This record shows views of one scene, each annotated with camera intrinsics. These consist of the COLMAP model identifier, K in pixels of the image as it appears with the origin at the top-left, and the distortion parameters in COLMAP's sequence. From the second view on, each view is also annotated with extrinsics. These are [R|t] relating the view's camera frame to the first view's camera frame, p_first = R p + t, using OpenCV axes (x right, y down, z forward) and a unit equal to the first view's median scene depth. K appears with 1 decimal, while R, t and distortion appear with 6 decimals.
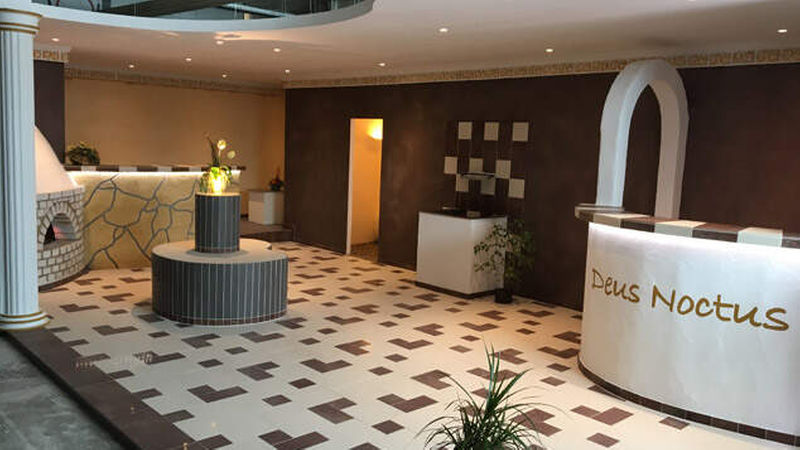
lens RADIAL K [[686.9, 0, 397.3], [0, 686.9, 237.2], [0, 0, 1]] dist [0.117095, -0.136620]
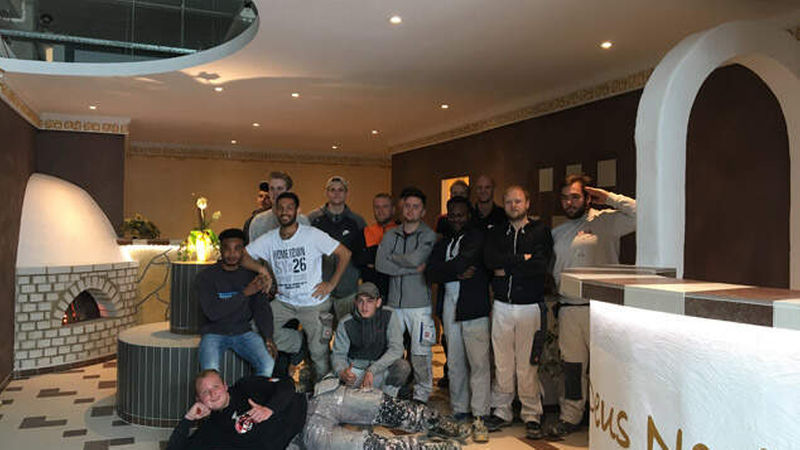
lens RADIAL K [[690.2, 0, 400.0], [0, 690.2, 224.9], [0, 0, 1]] dist [0.003079, -0.113842]
pose [[0.942304, -0.029221, -0.333482, 0.222968], [-0.020224, 0.989394, -0.143840, 0.005818], [0.334148, 0.142285, 0.931719, 0.285235]]
